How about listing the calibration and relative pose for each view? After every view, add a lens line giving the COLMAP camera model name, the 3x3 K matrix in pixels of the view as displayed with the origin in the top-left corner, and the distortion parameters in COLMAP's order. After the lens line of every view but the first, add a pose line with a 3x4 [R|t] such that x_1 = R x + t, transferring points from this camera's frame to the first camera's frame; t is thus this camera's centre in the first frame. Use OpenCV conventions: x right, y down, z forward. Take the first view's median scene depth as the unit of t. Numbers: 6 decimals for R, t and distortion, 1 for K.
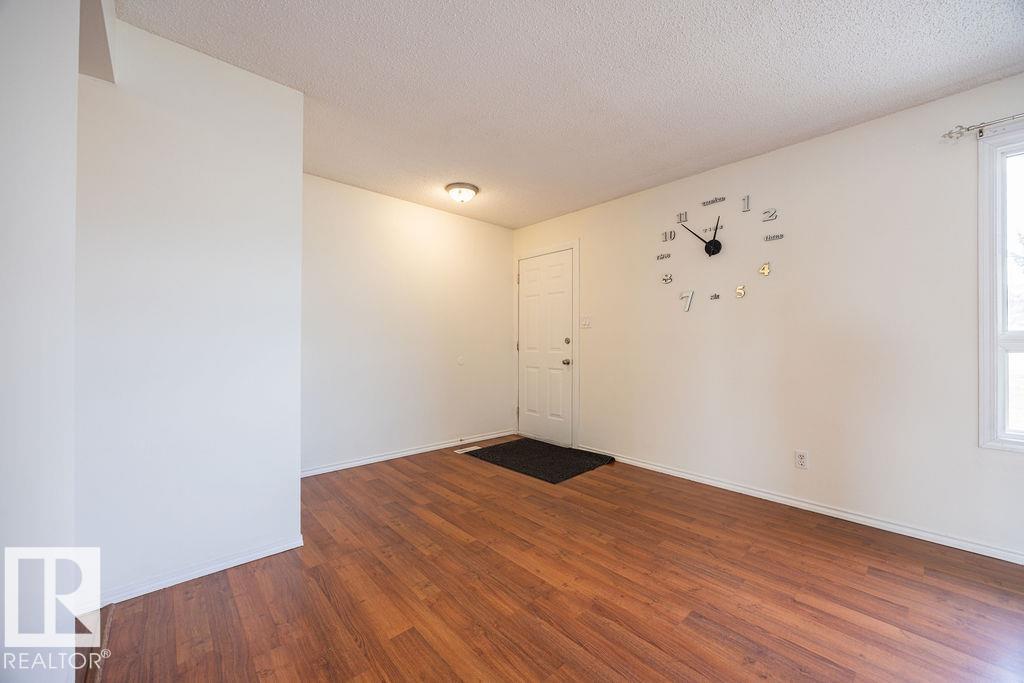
lens RADIAL K [[388.5, 0, 516.4], [0, 388.5, 341.3], [0, 0, 1]] dist [-0.000131, 0.000143]
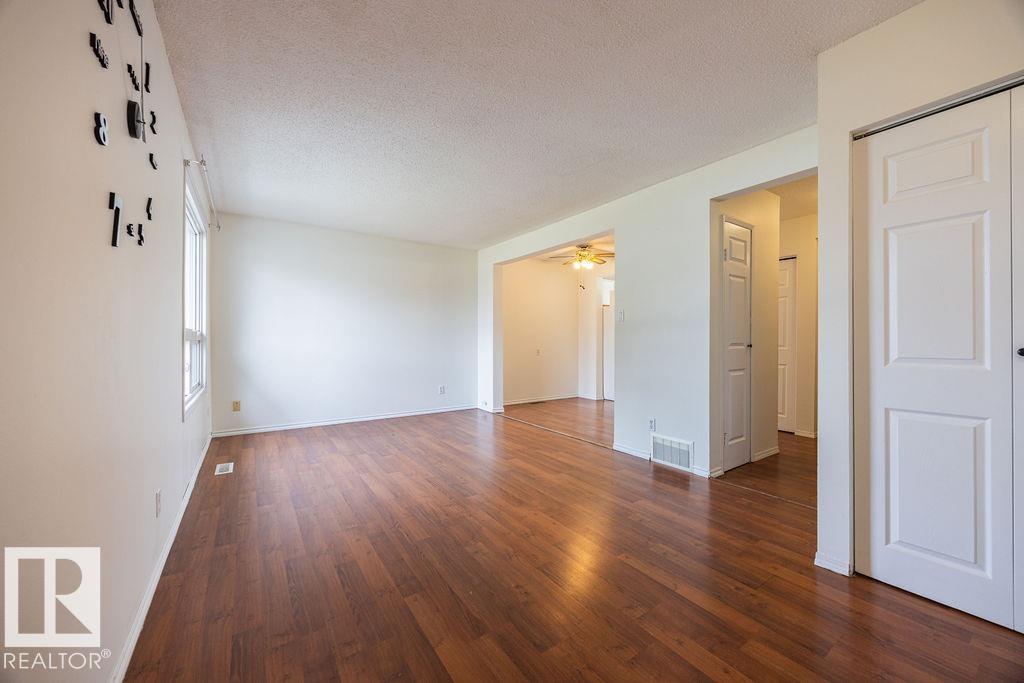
lens RADIAL K [[388.5, 0, 516.4], [0, 388.5, 341.3], [0, 0, 1]] dist [-0.000131, 0.000143]
pose [[-0.990360, -0.003076, 0.138484, 0.004127], [-0.003639, 0.999986, -0.003811, 0.015791], [-0.138470, -0.004278, -0.990357, 1.587112]]
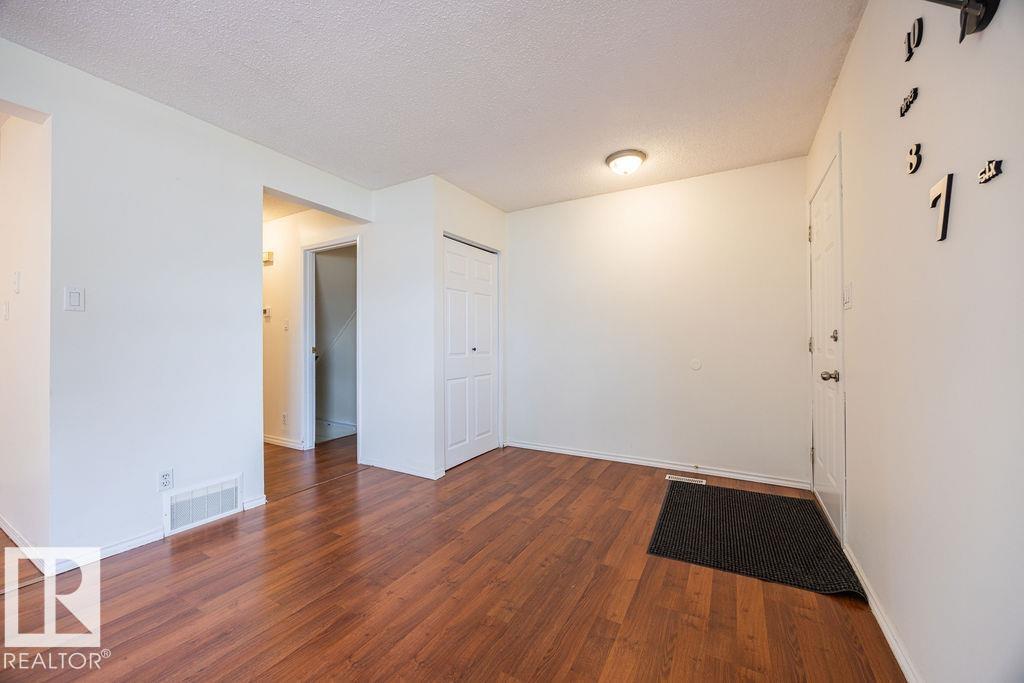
lens RADIAL K [[388.5, 0, 516.4], [0, 388.5, 341.3], [0, 0, 1]] dist [-0.000131, 0.000143]
pose [[0.309637, -0.011593, -0.950784, 0.770940], [0.012654, 0.999887, -0.008071, 0.008760], [0.950771, -0.009532, 0.309748, 0.673422]]
